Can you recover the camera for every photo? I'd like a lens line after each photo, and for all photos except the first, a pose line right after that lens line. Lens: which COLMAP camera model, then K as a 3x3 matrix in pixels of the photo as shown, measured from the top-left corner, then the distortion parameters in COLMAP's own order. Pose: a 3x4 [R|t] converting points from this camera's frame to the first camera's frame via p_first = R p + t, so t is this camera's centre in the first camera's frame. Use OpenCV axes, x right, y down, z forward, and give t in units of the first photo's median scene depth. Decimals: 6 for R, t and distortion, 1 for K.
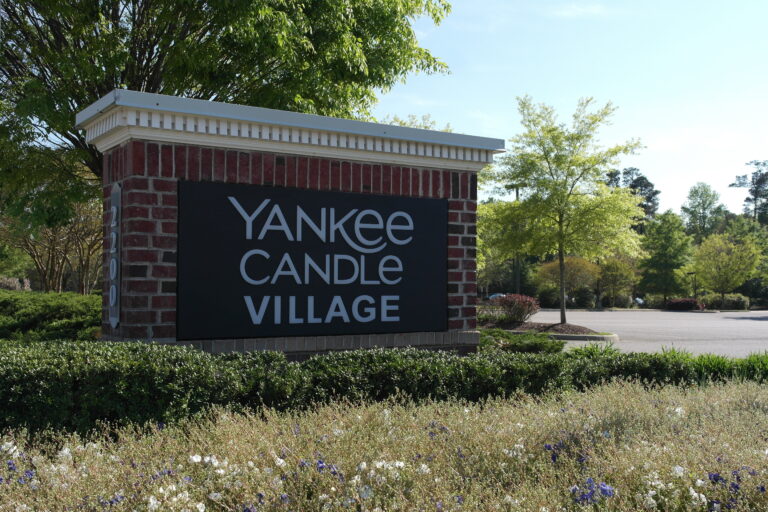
lens RADIAL K [[879.3, 0, 383.9], [0, 879.3, 256.1], [0, 0, 1]] dist [0.012525, 0.000000]
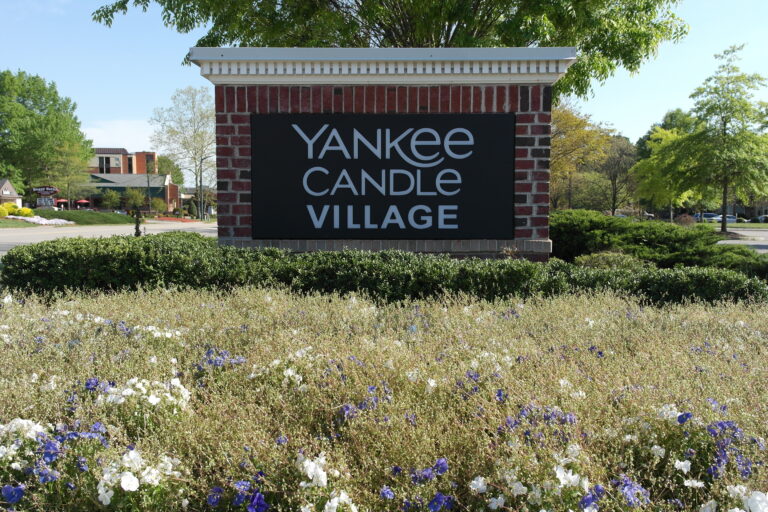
lens RADIAL K [[719.7, 0, 384.0], [0, 719.7, 257.0], [0, 0, 1]] dist [0.043873, 0.000000]
pose [[0.816565, 0.034743, -0.576207, 0.488260], [0.020452, 0.995819, 0.089027, 0.028377], [0.576891, -0.084481, 0.812440, 0.220229]]
